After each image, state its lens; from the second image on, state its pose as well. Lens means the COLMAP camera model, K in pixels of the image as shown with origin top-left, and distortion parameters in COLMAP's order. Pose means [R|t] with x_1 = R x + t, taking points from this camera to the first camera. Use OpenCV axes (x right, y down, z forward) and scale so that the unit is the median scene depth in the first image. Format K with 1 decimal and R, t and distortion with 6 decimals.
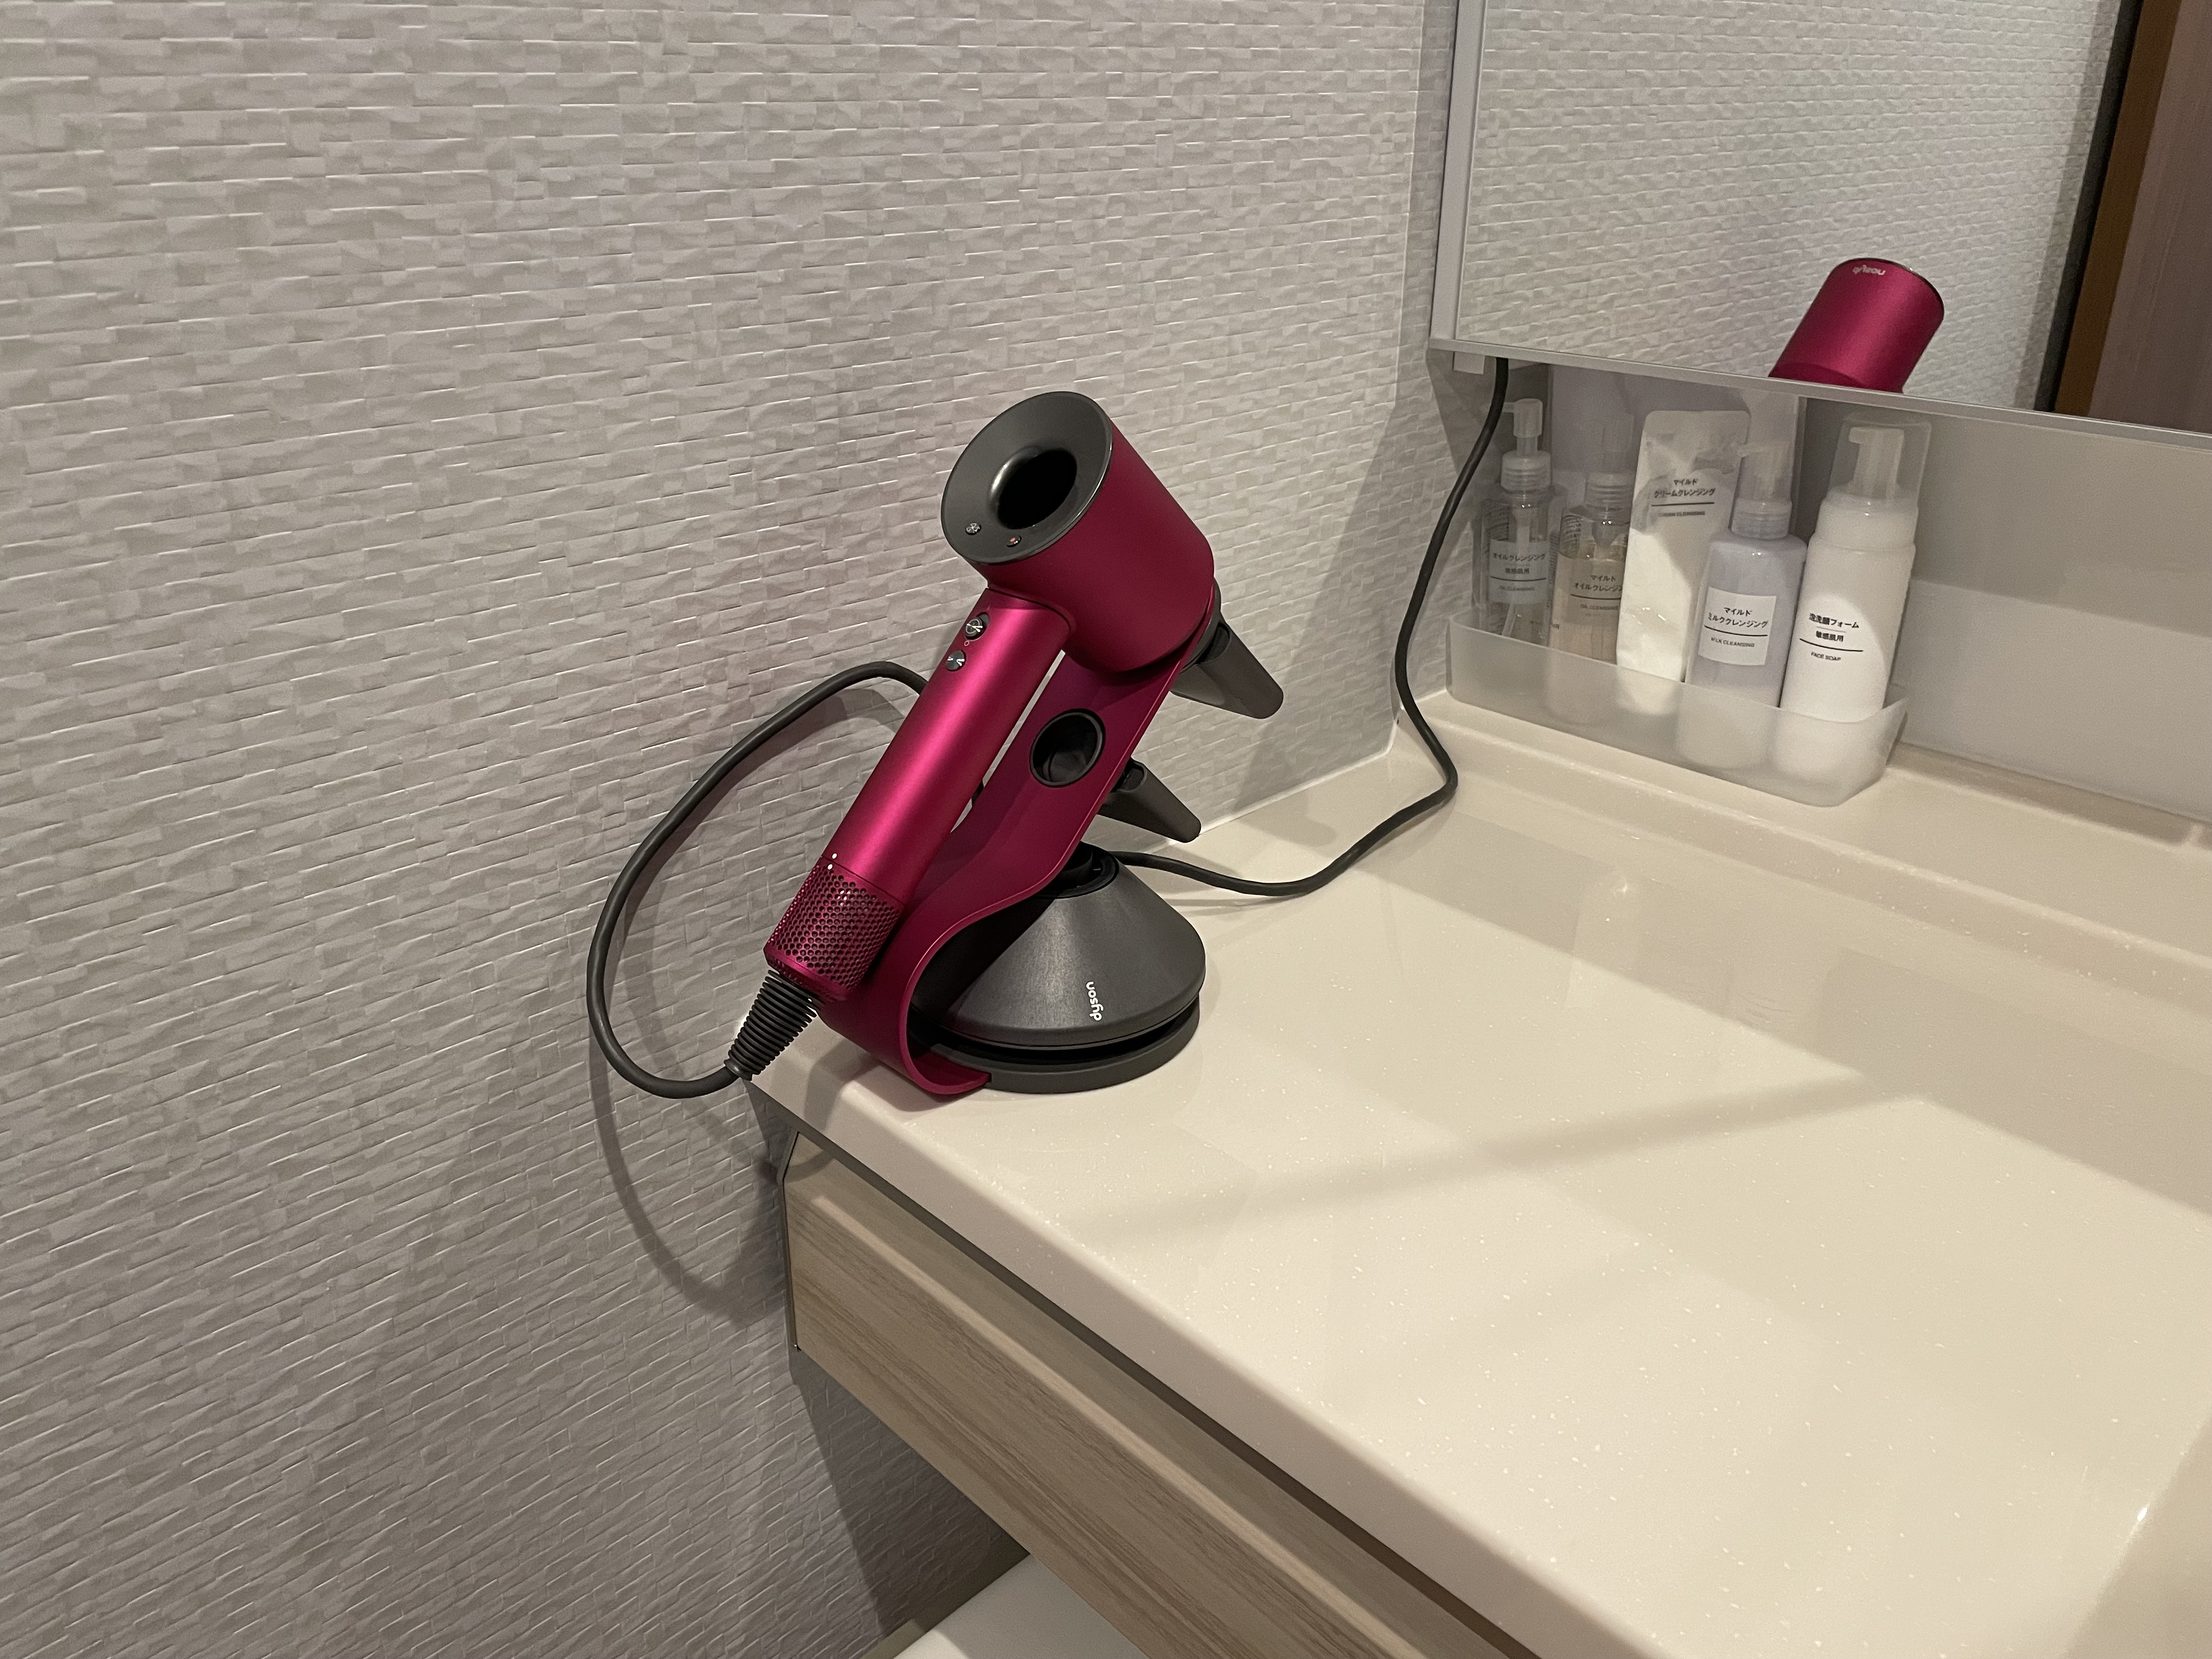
lens RADIAL K [[1691.0, 0, 1106.0], [0, 1691.0, 829.5], [0, 0, 1]] dist [0.076597, -0.103912]
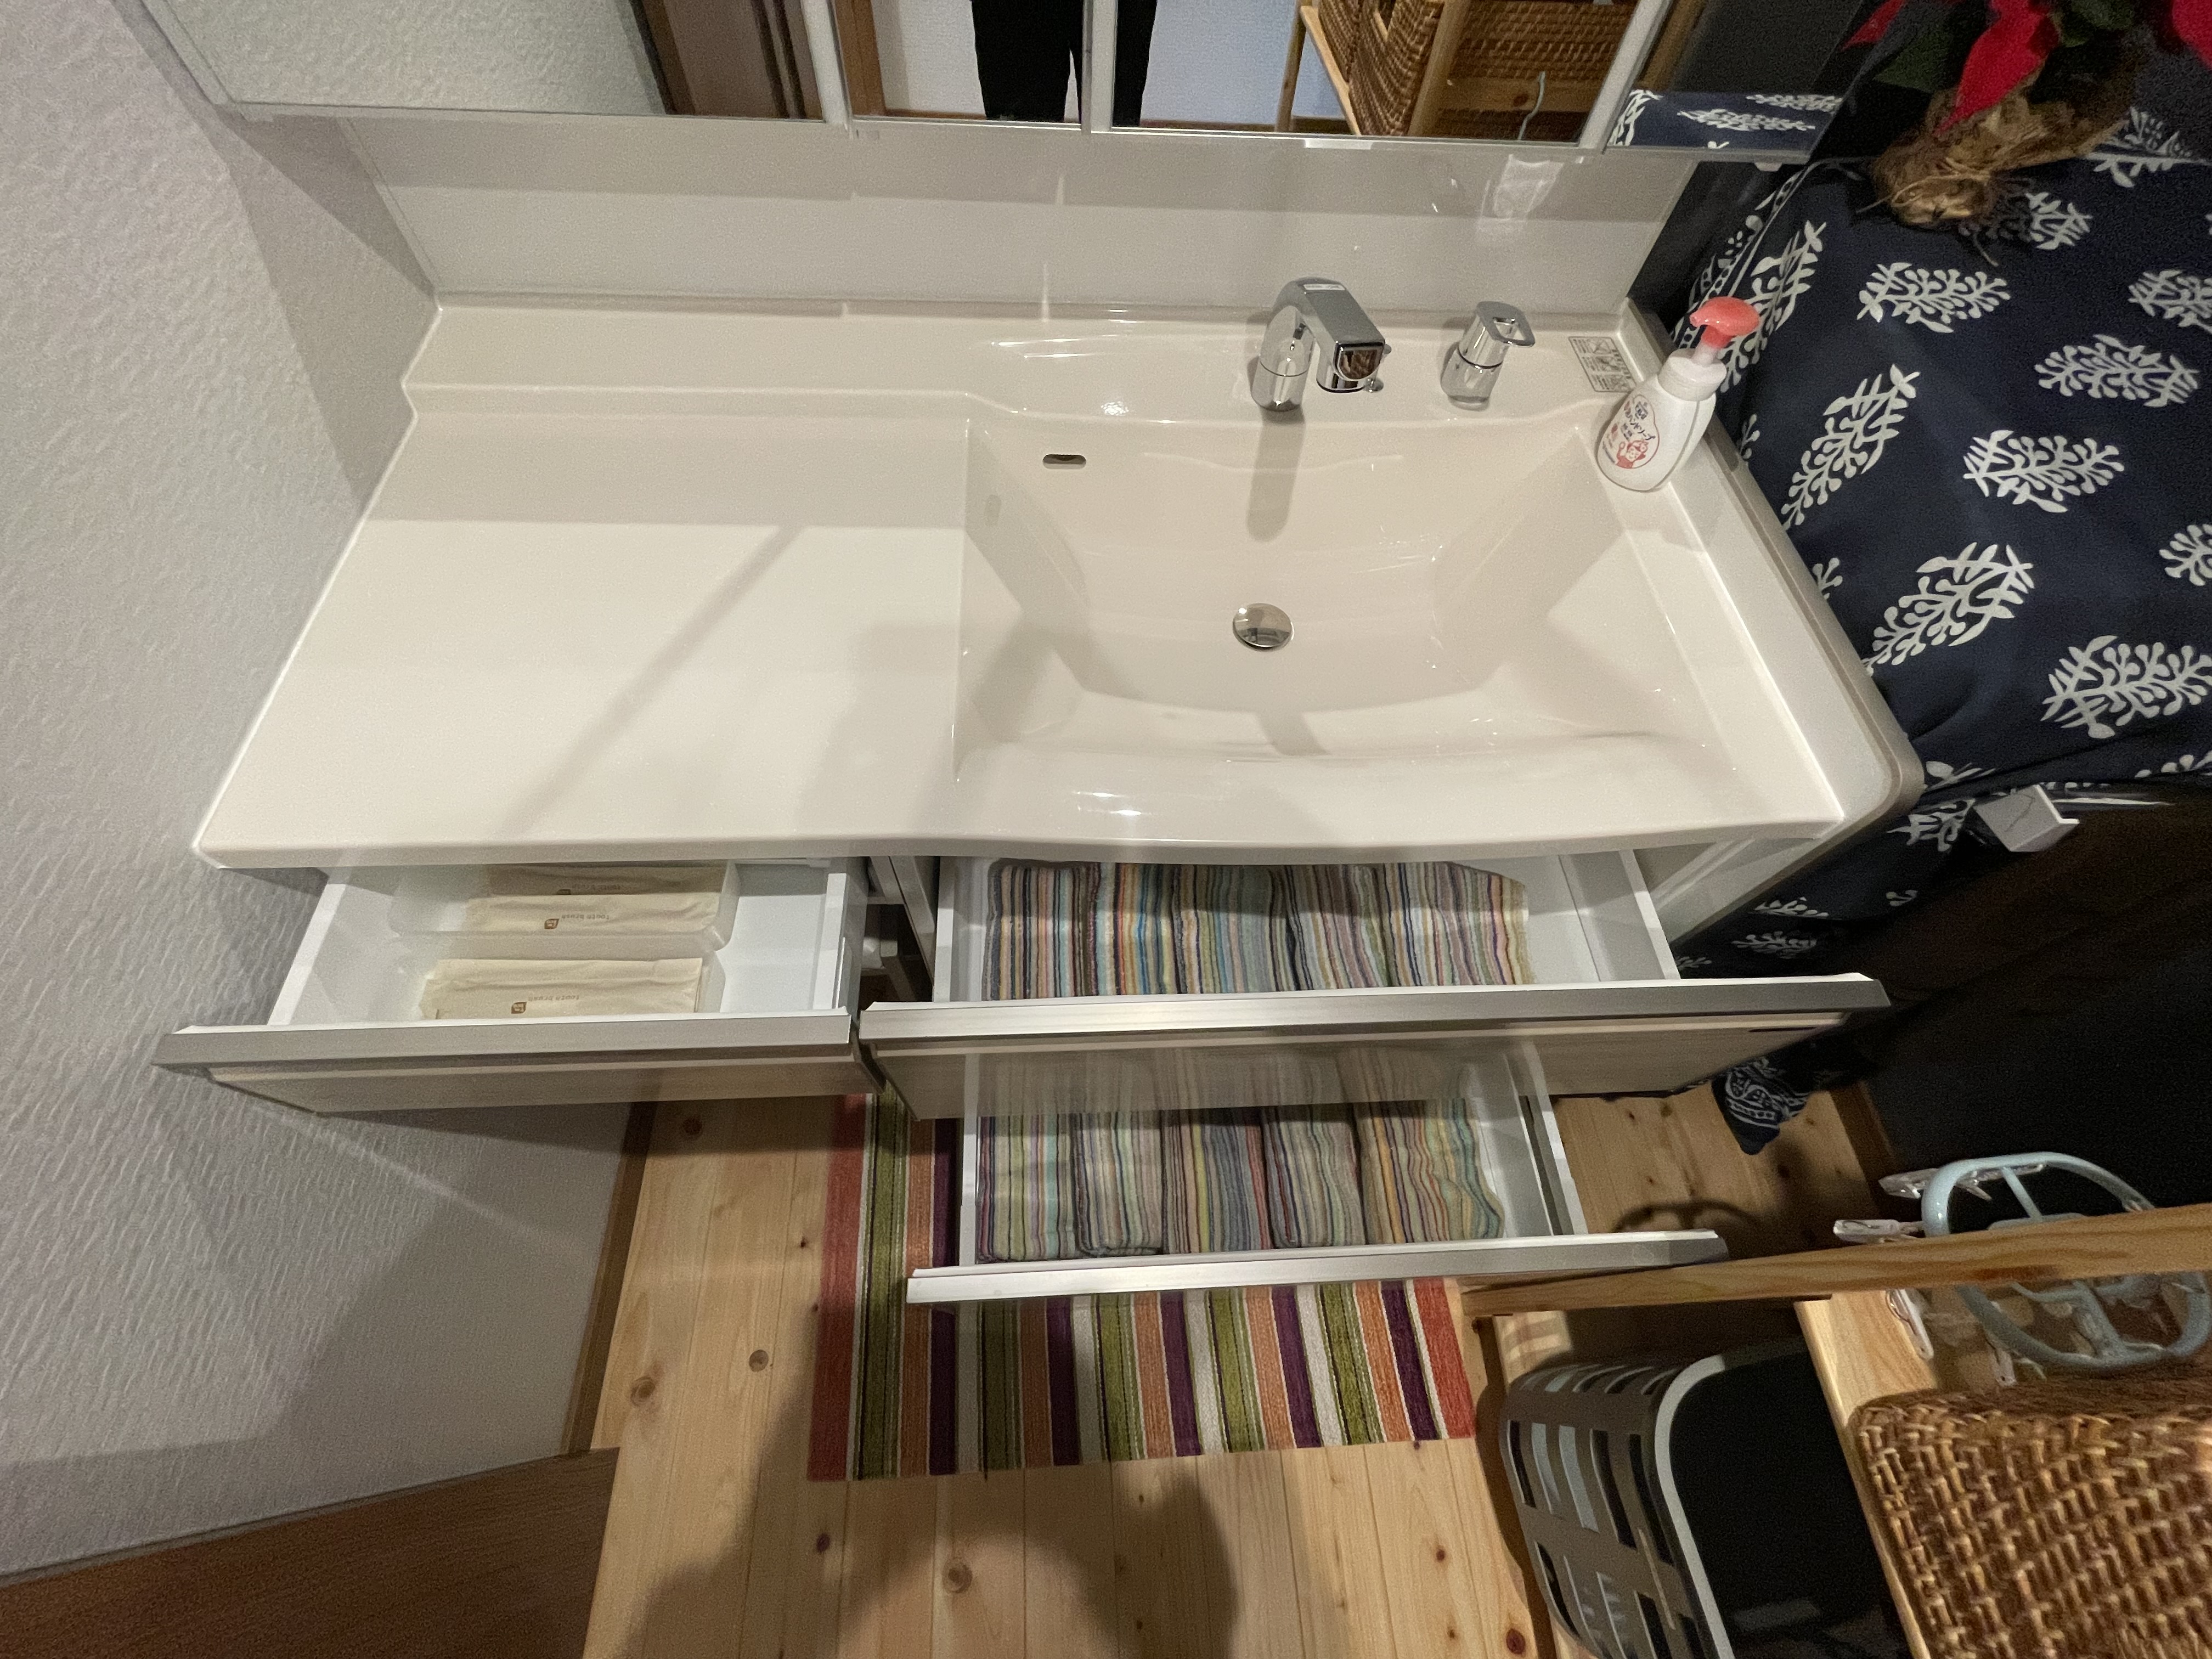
lens RADIAL K [[909.6, 0, 1103.7], [0, 909.6, 837.7], [0, 0, 1]] dist [-0.008132, 0.000085]
pose [[0.650522, -0.651935, 0.389618, 0.003555], [0.266473, 0.676309, 0.686730, -0.202383], [-0.711205, -0.342911, 0.613677, -0.084800]]
